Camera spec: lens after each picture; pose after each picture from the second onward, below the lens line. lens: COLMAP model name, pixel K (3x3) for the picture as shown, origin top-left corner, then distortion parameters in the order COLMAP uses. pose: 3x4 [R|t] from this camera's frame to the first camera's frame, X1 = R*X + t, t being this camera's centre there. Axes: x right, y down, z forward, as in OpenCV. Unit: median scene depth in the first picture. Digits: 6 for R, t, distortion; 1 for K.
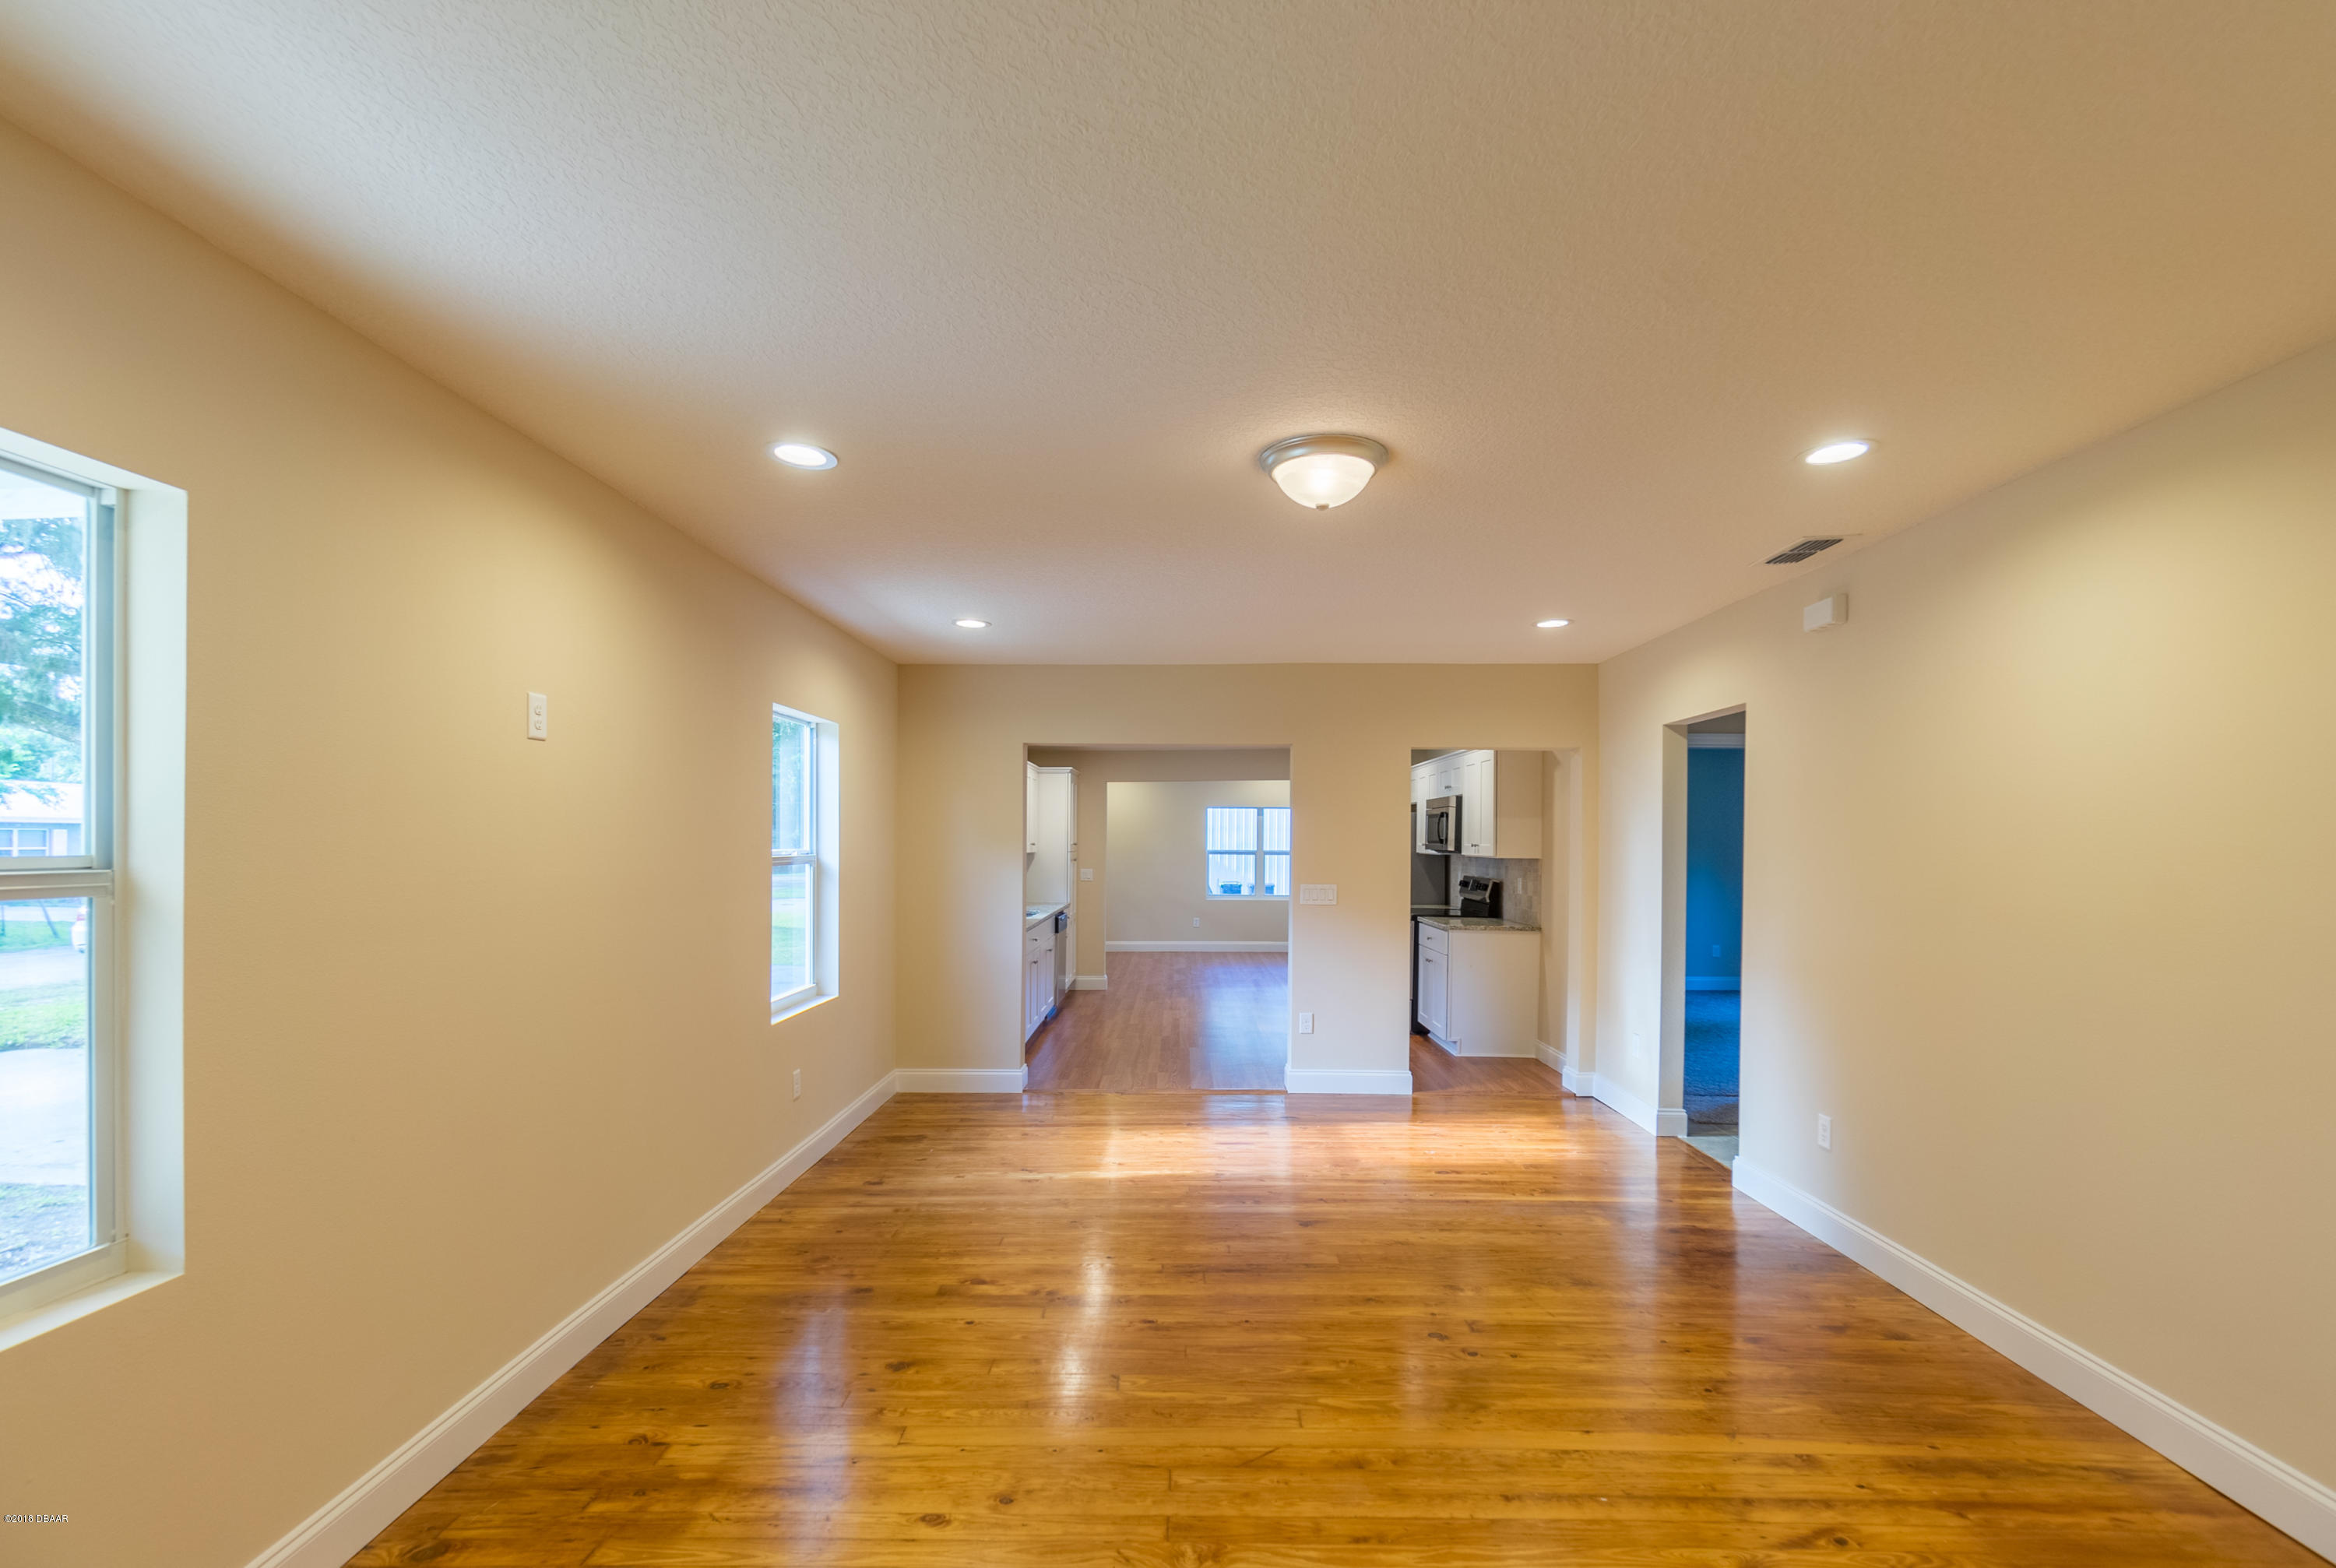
lens RADIAL K [[1031.7, 0, 1172.9], [0, 1031.7, 853.3], [0, 0, 1]] dist [-0.001945, 0.000111]
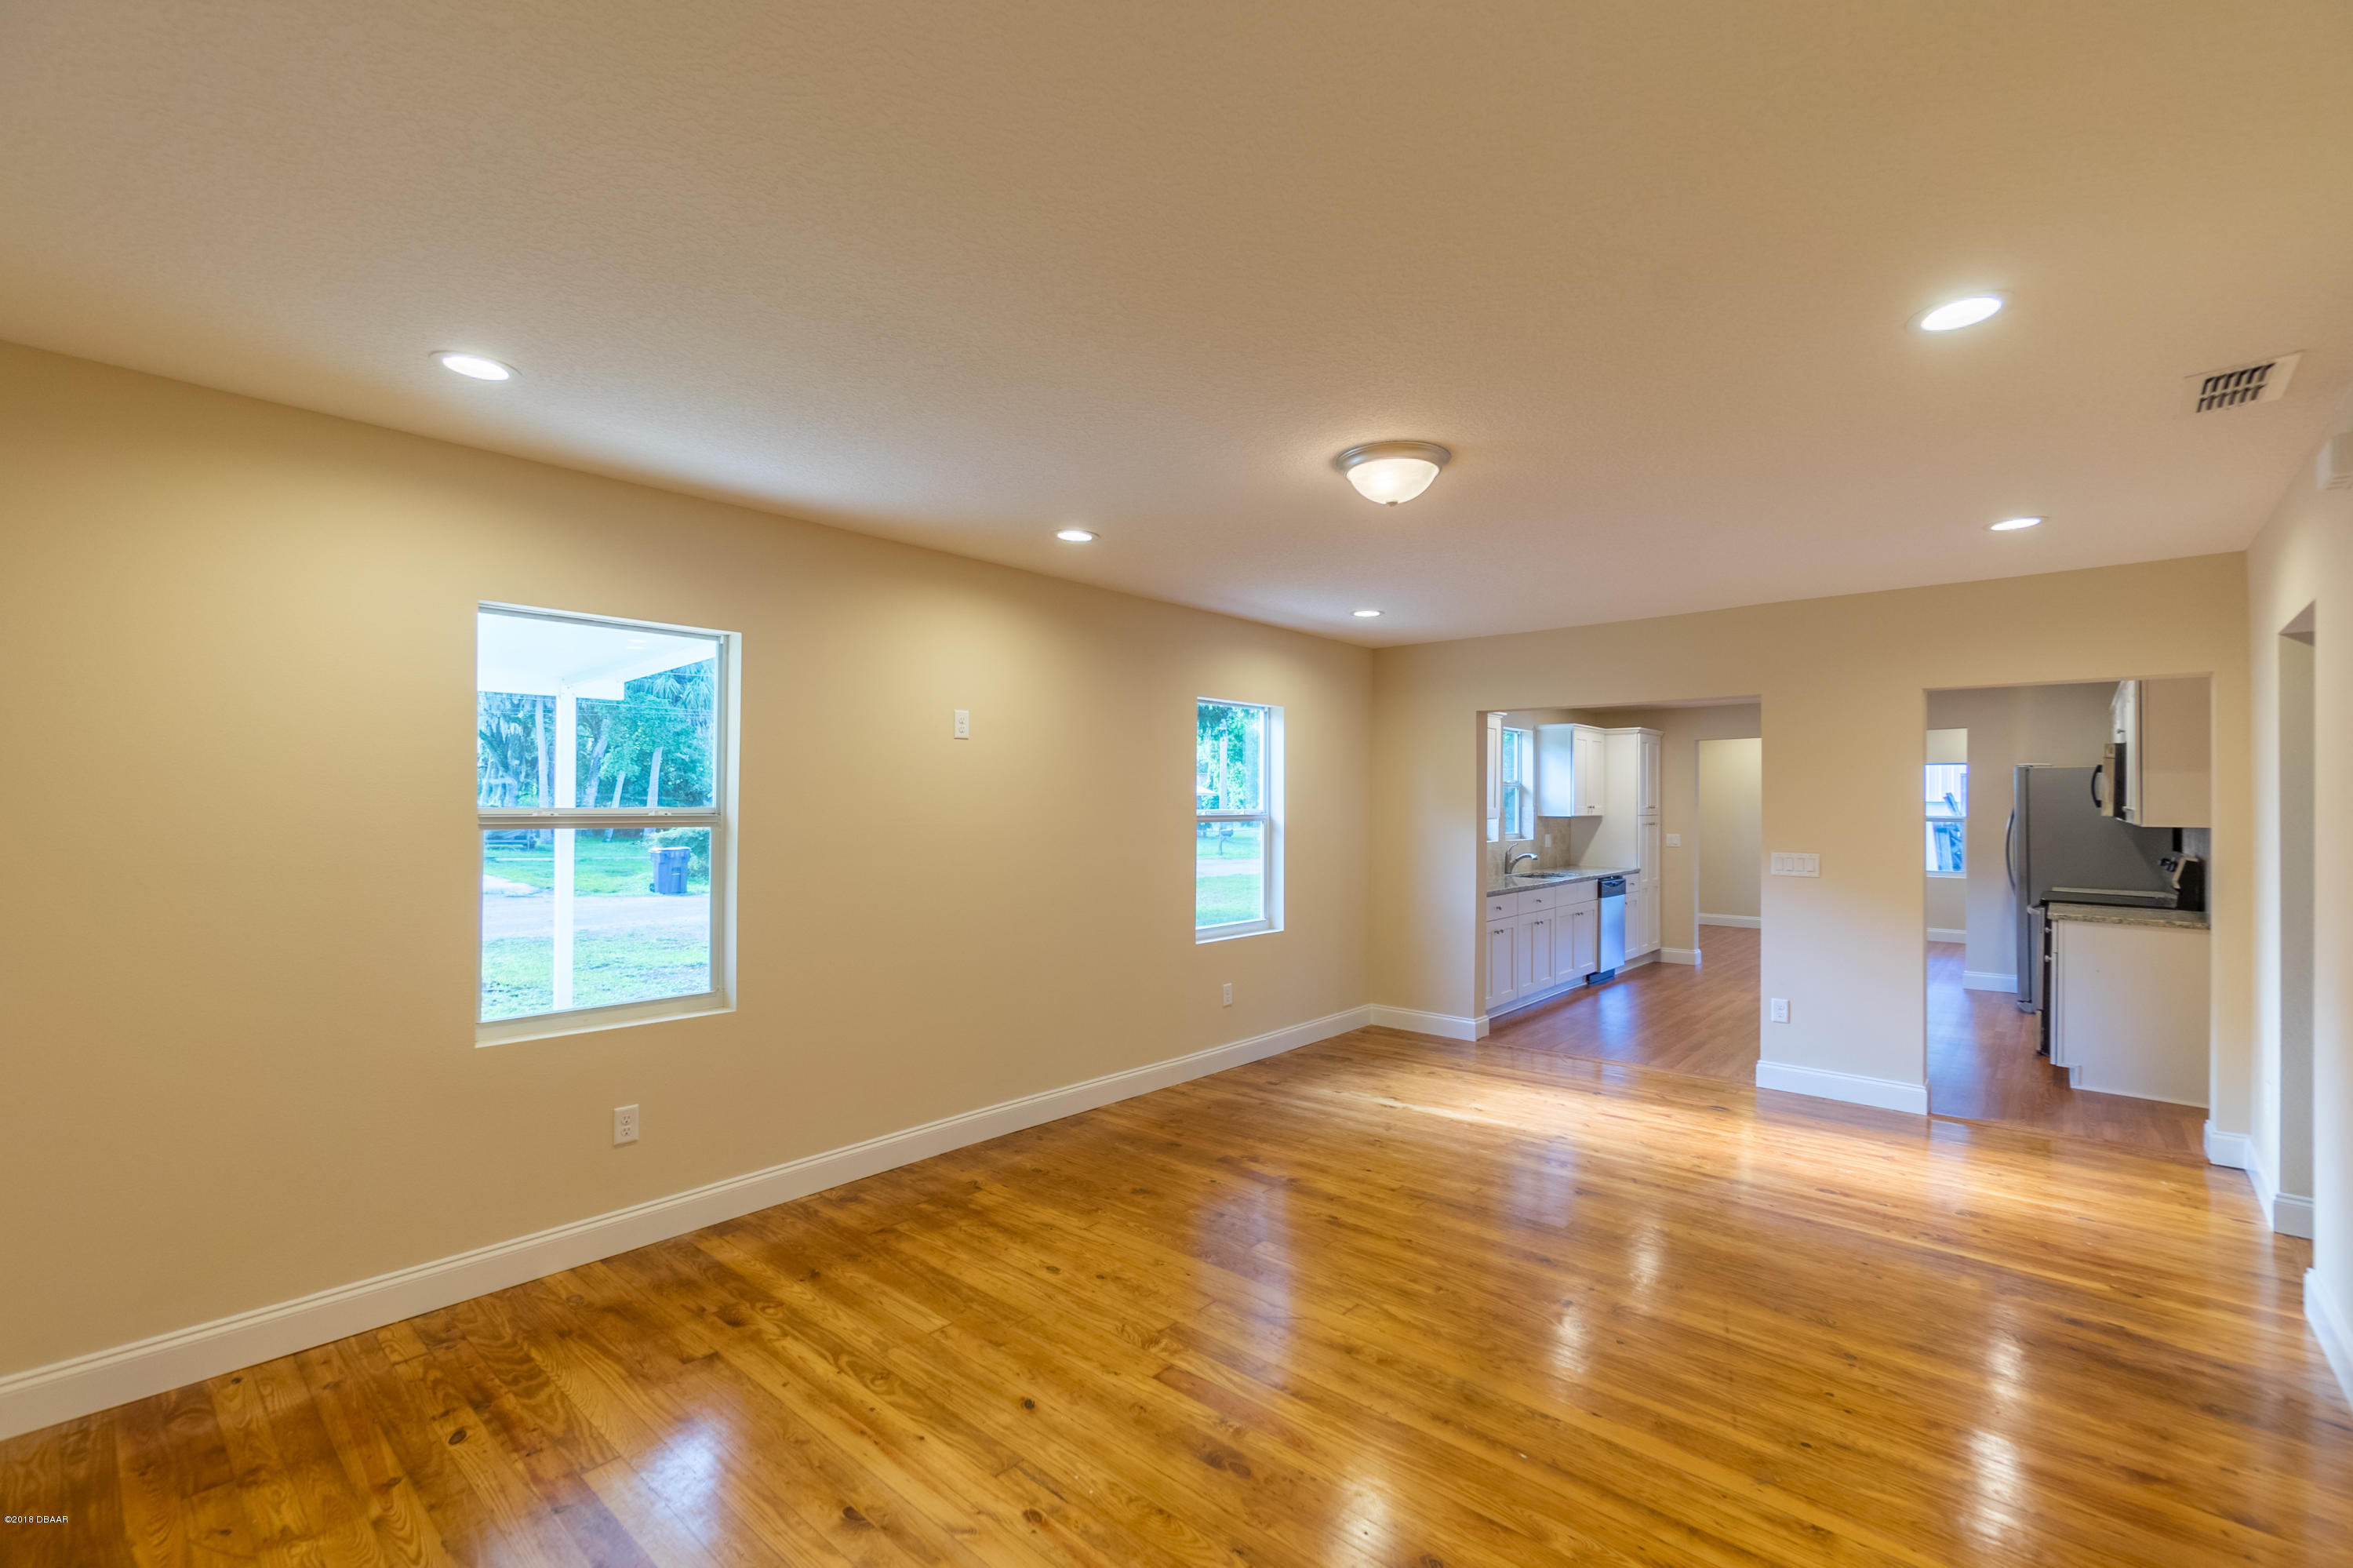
lens RADIAL K [[1025.7, 0, 1191.5], [0, 1025.7, 786.1], [0, 0, 1]] dist [0.000224, -0.000208]
pose [[0.759637, -0.012073, -0.650236, 0.431183], [-0.008255, 0.999568, -0.028203, 0.003896], [0.650295, 0.026792, 0.759209, 0.008775]]
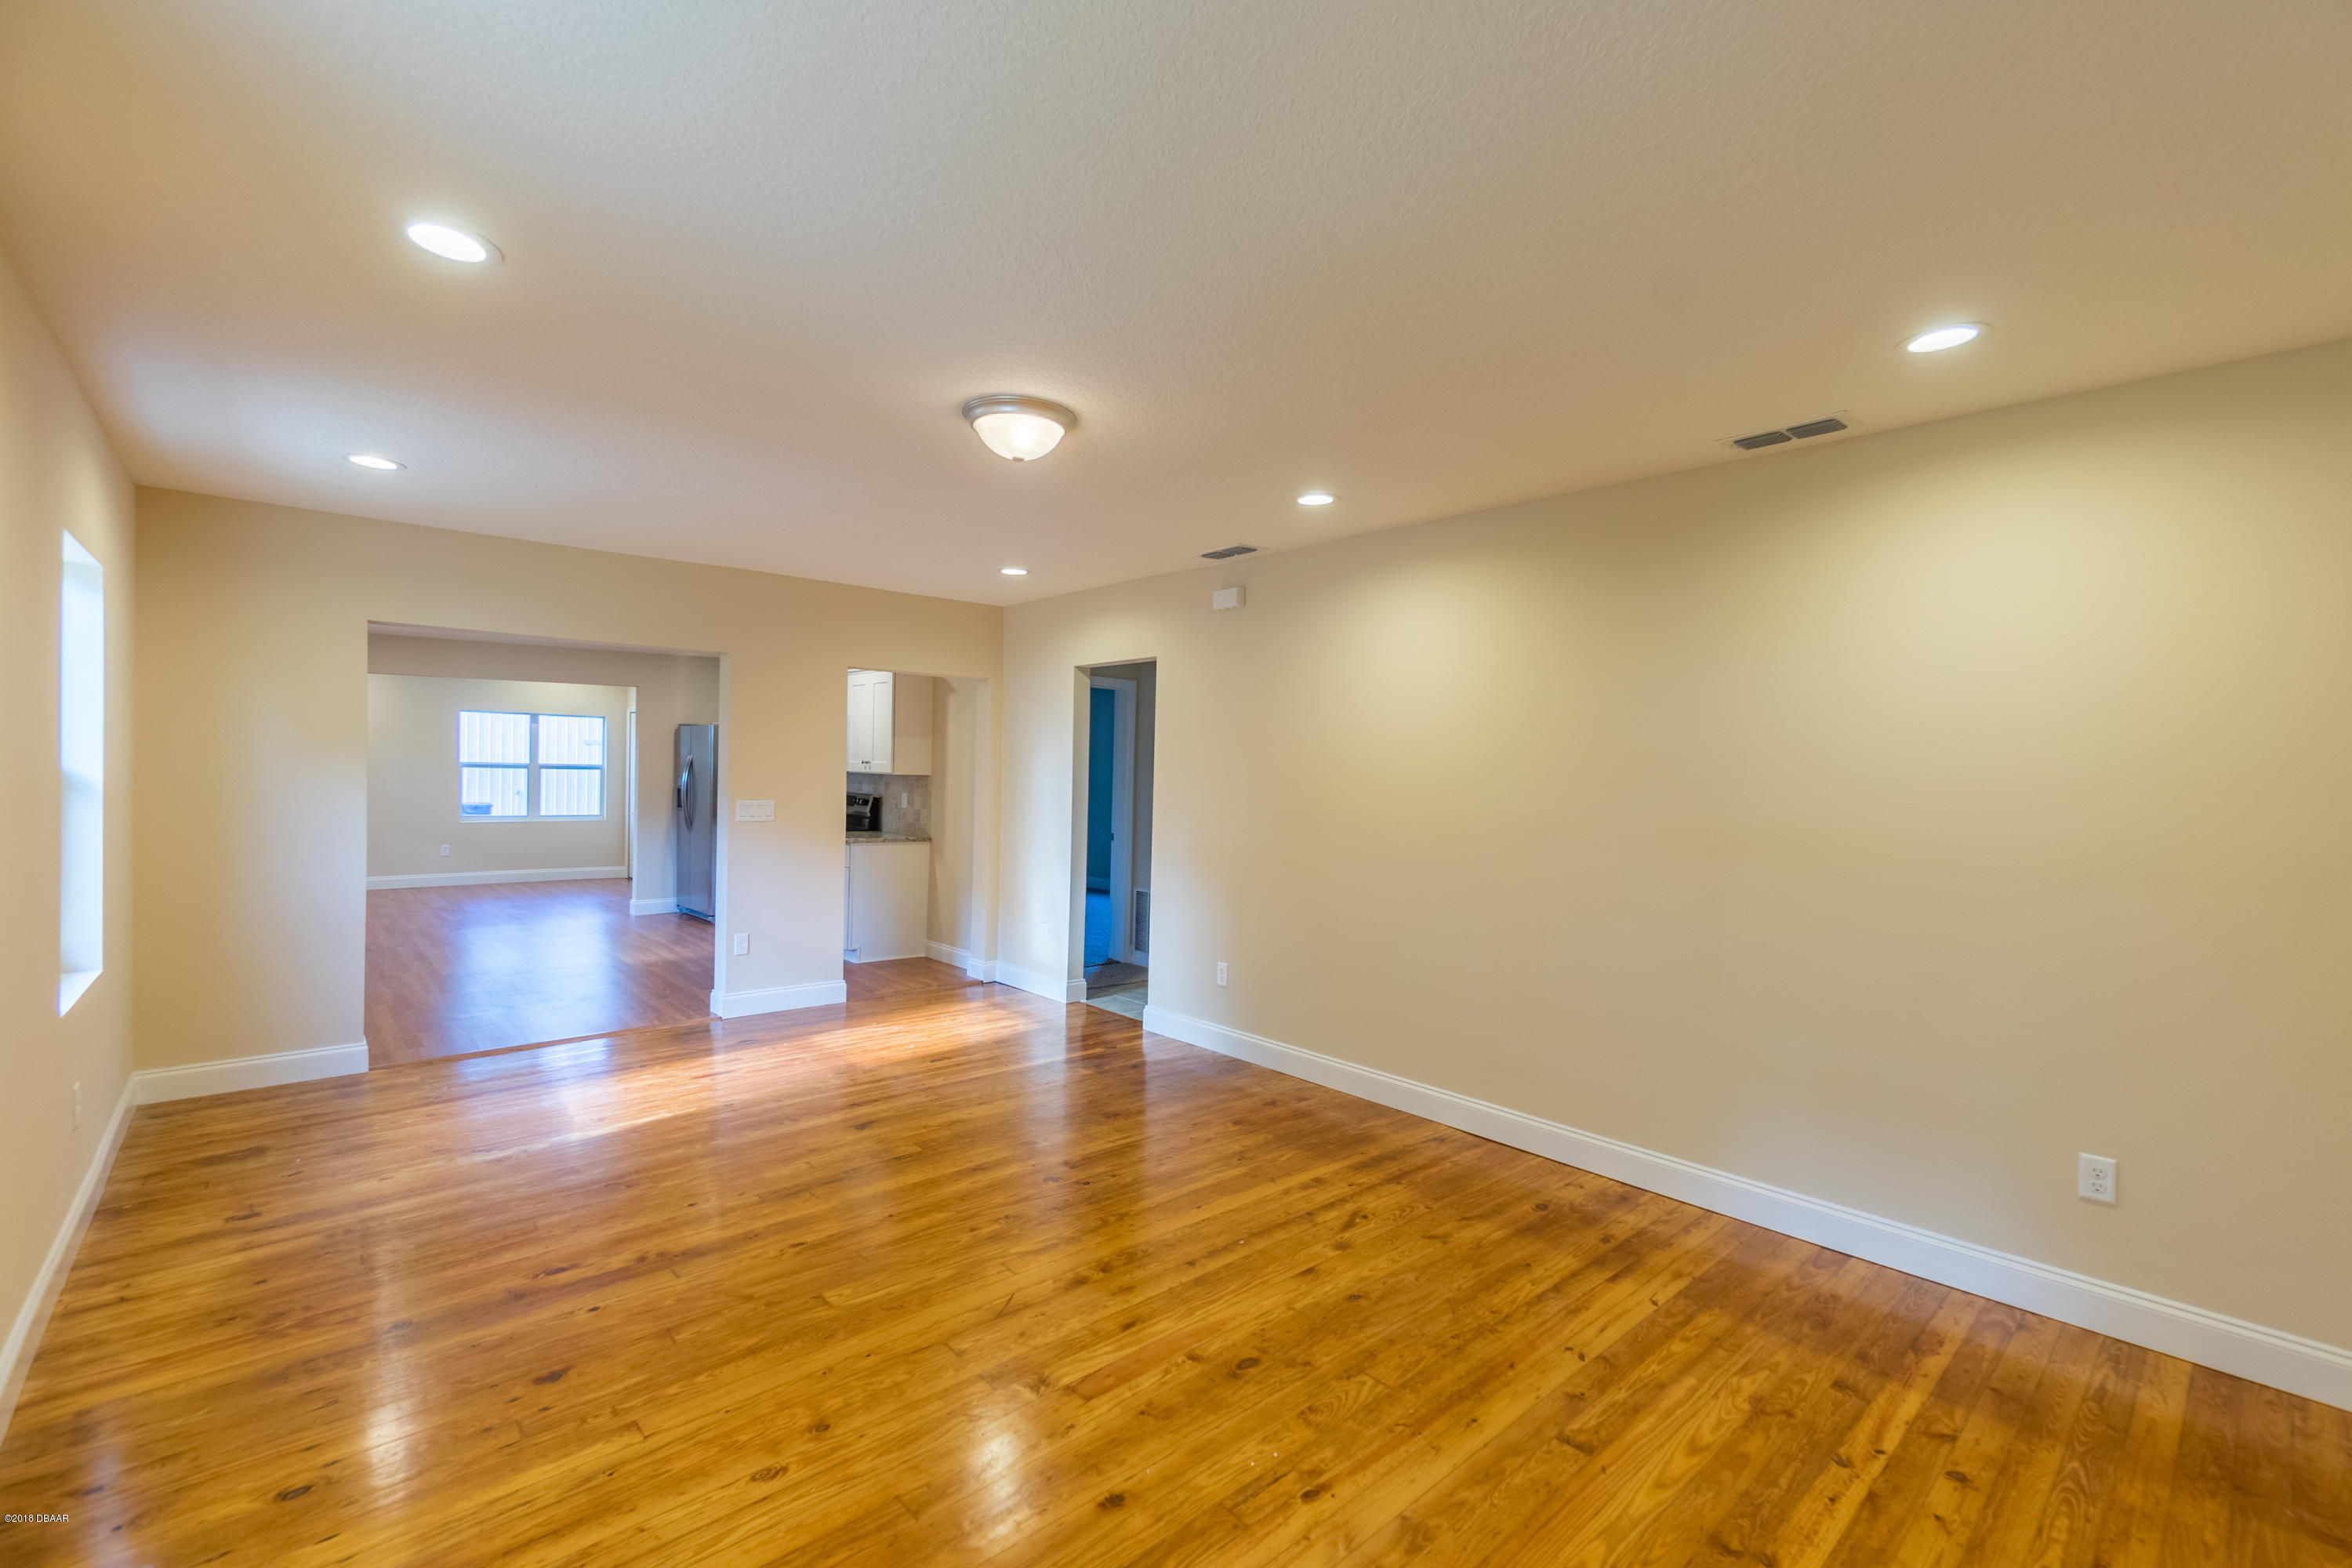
lens RADIAL K [[1016.1, 0, 1174.6], [0, 1016.1, 790.3], [0, 0, 1]] dist [0.000819, 0.000031]
pose [[0.734049, -0.001581, 0.679095, -0.294925], [-0.011269, 0.999831, 0.014508, 0.003547], [-0.679003, -0.018303, 0.733907, 0.040804]]
